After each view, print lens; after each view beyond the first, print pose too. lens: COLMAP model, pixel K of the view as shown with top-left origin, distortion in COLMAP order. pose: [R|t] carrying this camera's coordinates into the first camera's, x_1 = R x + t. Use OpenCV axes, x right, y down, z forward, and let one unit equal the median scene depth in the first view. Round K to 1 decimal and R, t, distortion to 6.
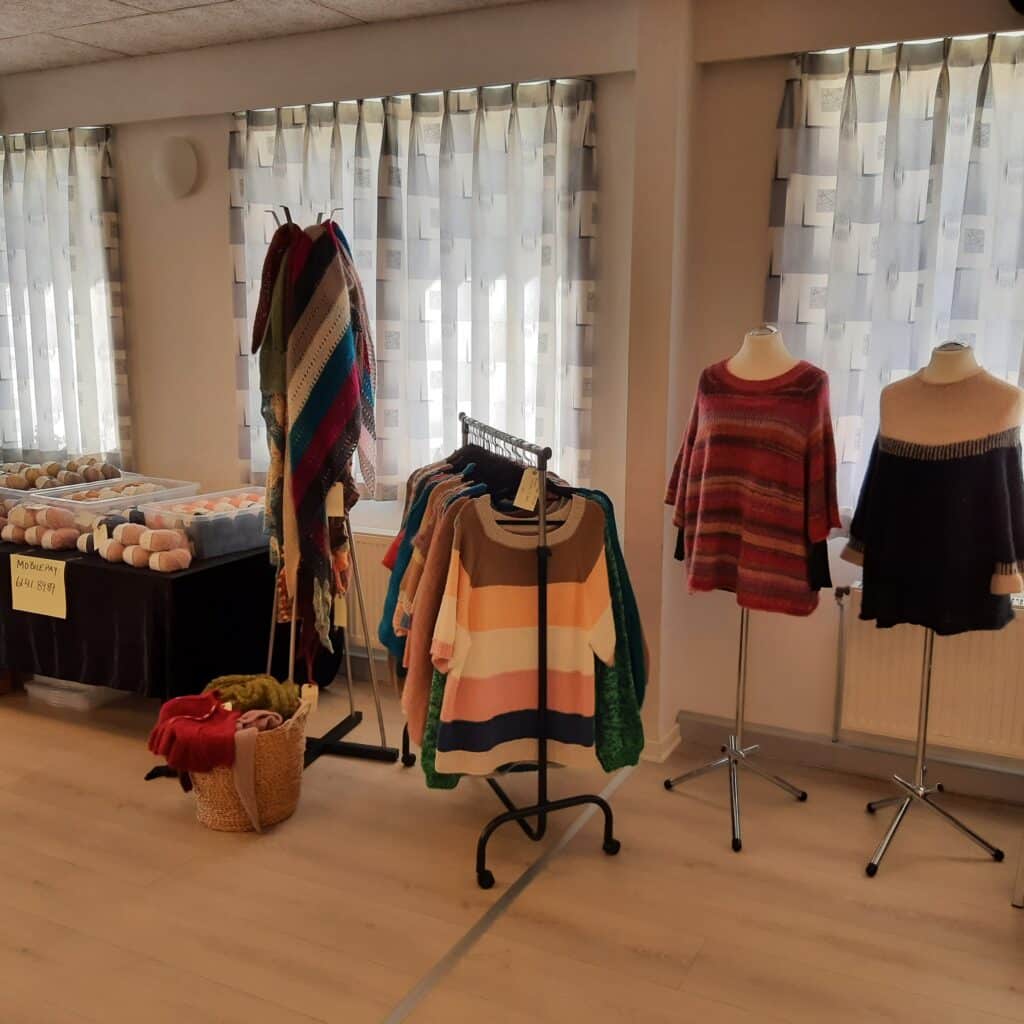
lens RADIAL K [[1049.7, 0, 513.1], [0, 1049.7, 528.3], [0, 0, 1]] dist [0.012592, -0.017443]
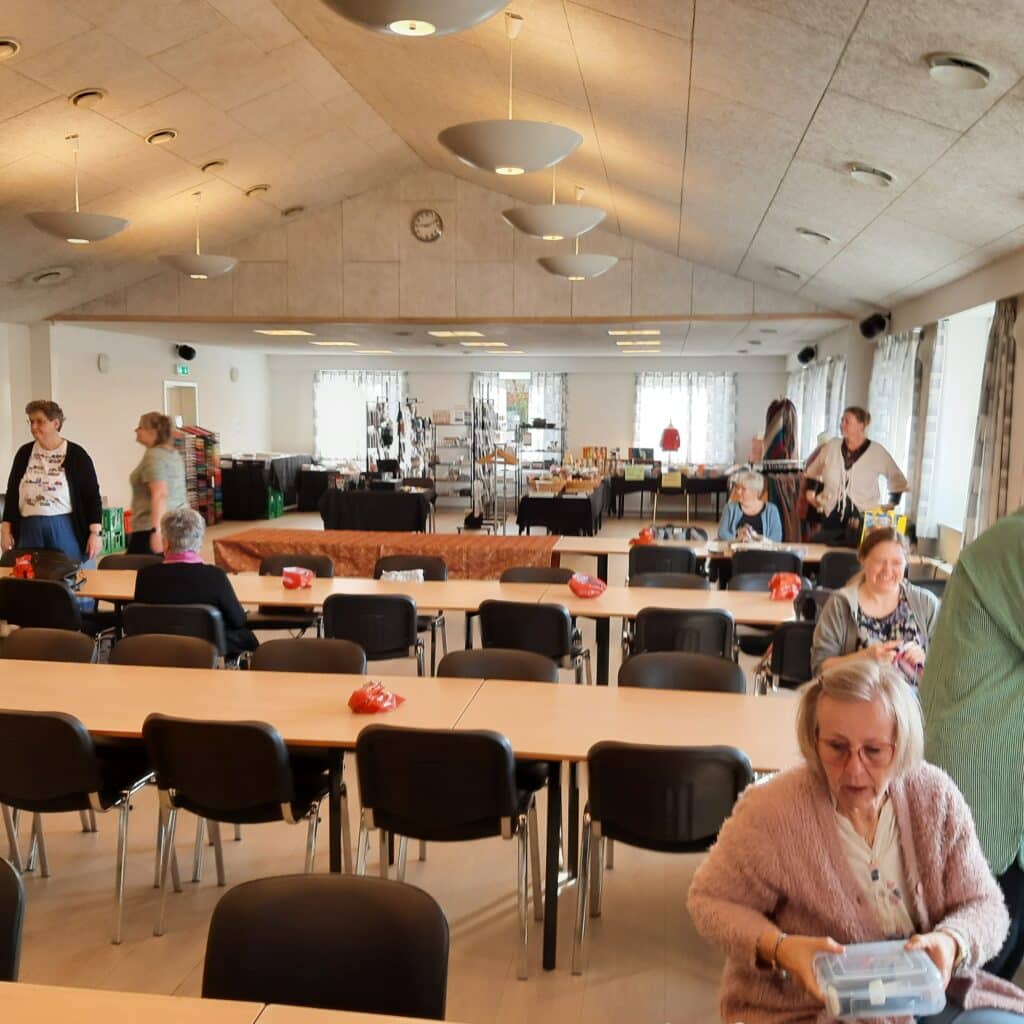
lens RADIAL K [[1086.9, 0, 509.7], [0, 1086.9, 568.2], [0, 0, 1]] dist [0.213686, -0.356826]
pose [[0.319655, 0.133241, -0.938119, 2.125591], [-0.198167, 0.977570, 0.071320, 0.112577], [0.926580, 0.163107, 0.338889, -0.661055]]
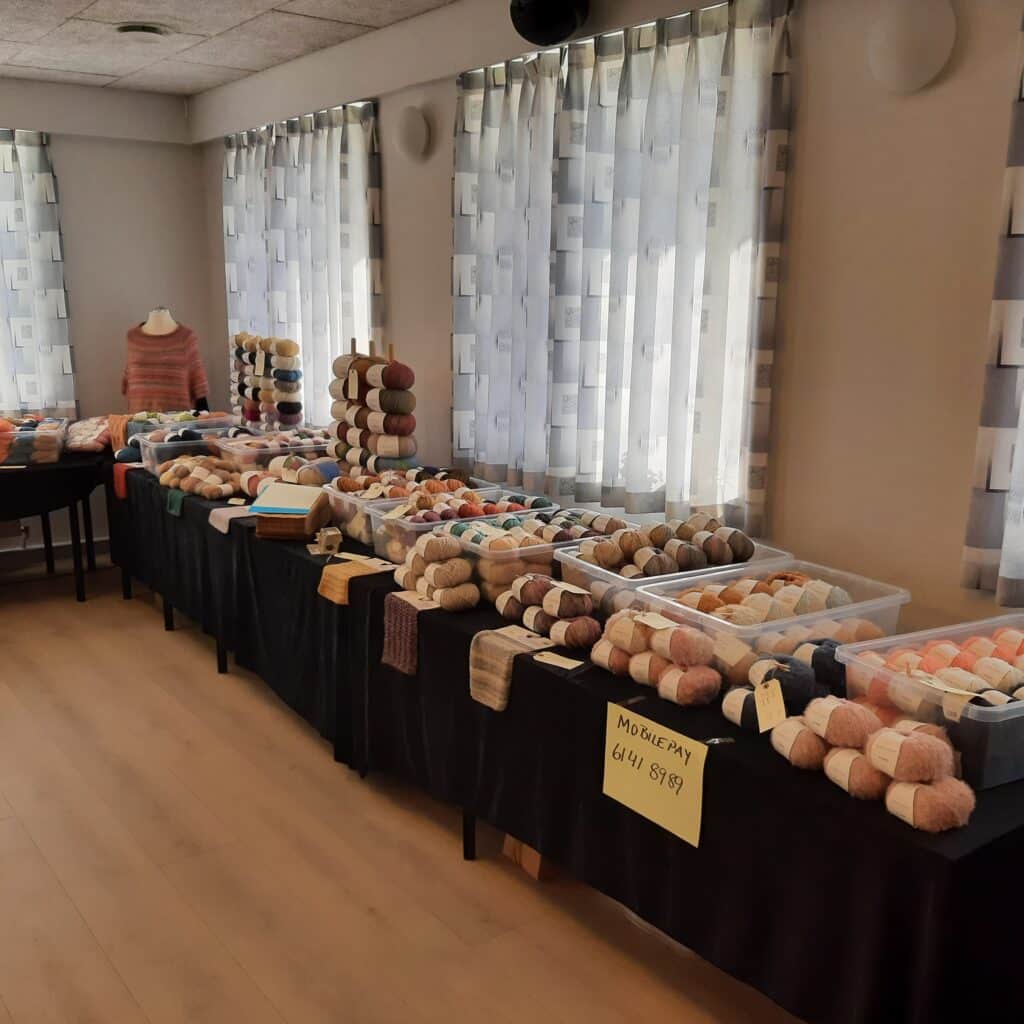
lens RADIAL K [[1072.8, 0, 526.3], [0, 1072.8, 513.4], [0, 0, 1]] dist [0.085867, -0.169446]
pose [[0.901948, 0.089324, -0.422505, -0.227244], [-0.089420, 0.995800, 0.019636, -0.073022], [0.422485, 0.020069, 0.906148, 0.358610]]
